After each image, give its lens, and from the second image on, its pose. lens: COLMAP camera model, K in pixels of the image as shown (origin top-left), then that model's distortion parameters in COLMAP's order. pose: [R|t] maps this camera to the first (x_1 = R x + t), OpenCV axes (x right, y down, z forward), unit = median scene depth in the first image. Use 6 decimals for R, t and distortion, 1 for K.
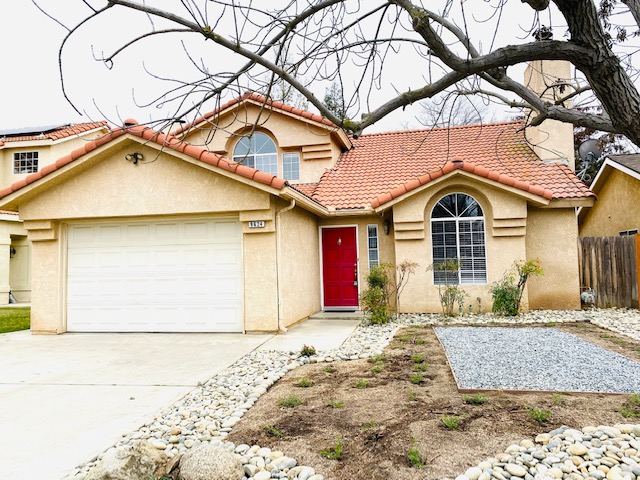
lens RADIAL K [[483.4, 0, 320.0], [0, 483.4, 240.0], [0, 0, 1]] dist [0.001703, 0.005043]
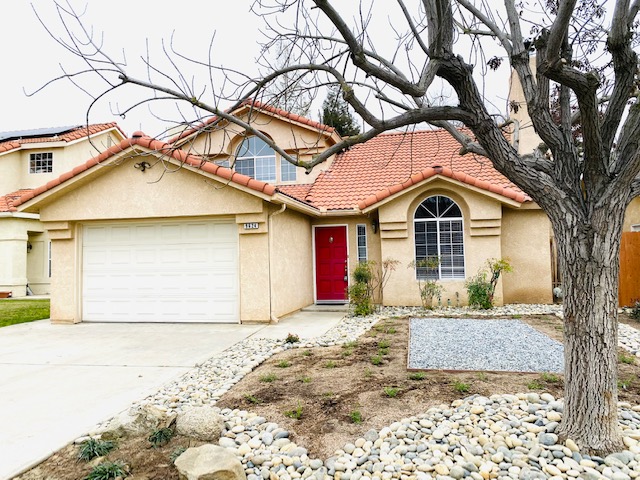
lens RADIAL K [[483.4, 0, 320.0], [0, 483.4, 240.0], [0, 0, 1]] dist [0.001703, 0.005043]
pose [[0.999863, 0.001896, -0.016434, 0.045795], [-0.001646, 0.999884, 0.015168, -0.017135], [0.016461, -0.015139, 0.999750, -0.112592]]
